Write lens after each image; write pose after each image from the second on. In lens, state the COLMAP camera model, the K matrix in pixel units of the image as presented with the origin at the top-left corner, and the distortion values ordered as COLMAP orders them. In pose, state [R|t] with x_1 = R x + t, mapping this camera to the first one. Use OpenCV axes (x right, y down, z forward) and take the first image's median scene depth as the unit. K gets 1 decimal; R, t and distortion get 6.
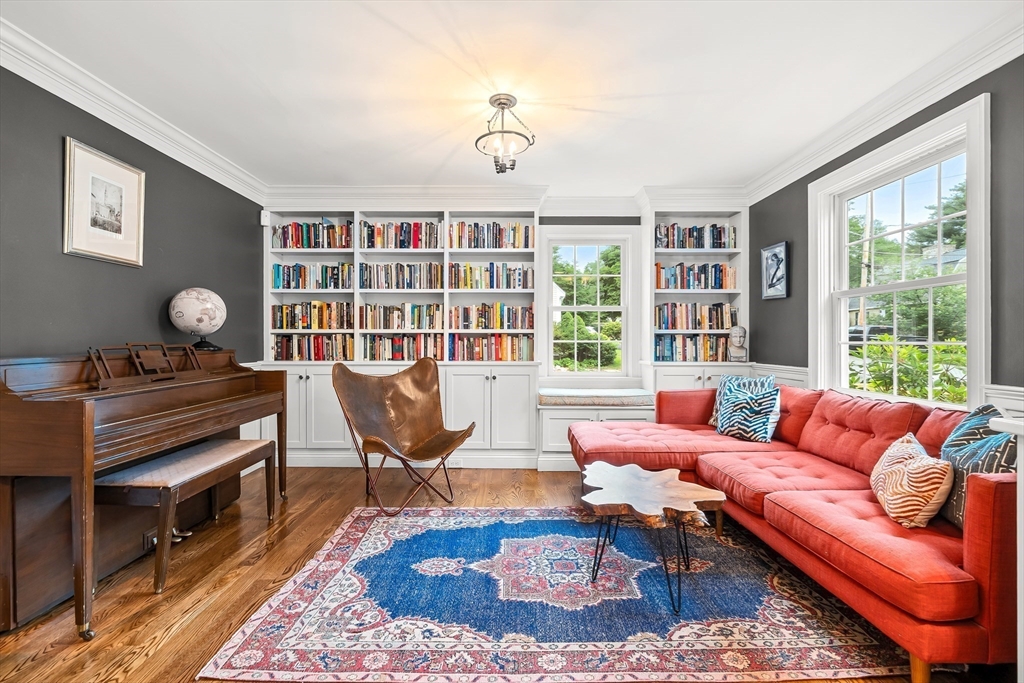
lens RADIAL K [[469.9, 0, 513.0], [0, 469.9, 346.0], [0, 0, 1]] dist [-0.001517, 0.000240]
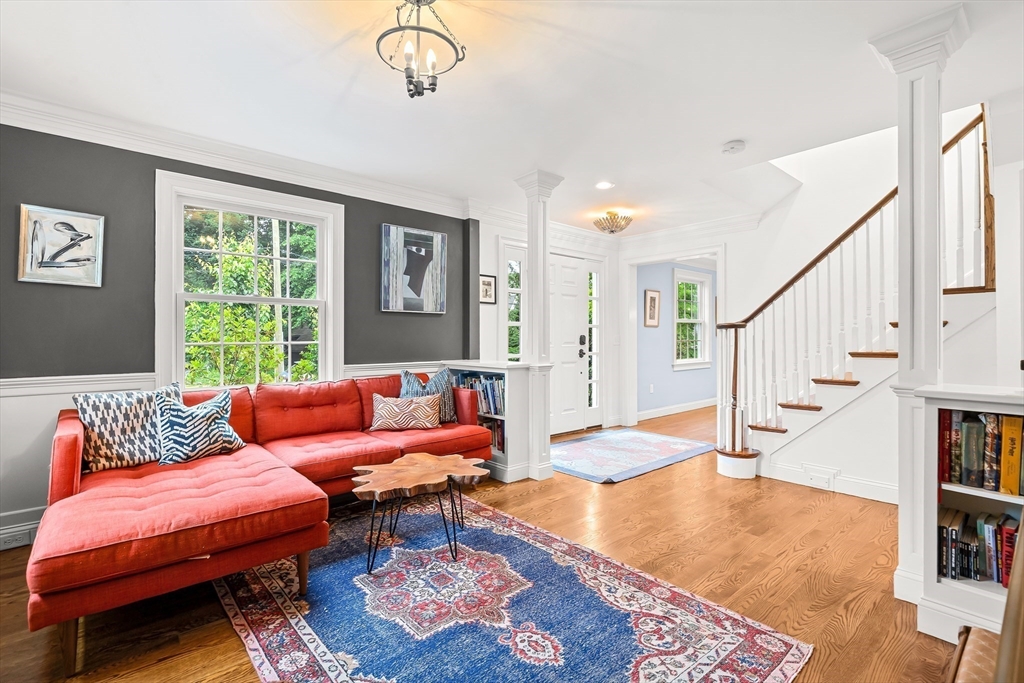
lens RADIAL K [[469.9, 0, 513.0], [0, 469.9, 346.0], [0, 0, 1]] dist [-0.001517, 0.000240]
pose [[-0.665058, -0.009364, 0.746733, -0.866902], [0.012352, 0.999647, 0.023536, -0.029617], [-0.746690, 0.024876, -0.664707, 1.903329]]
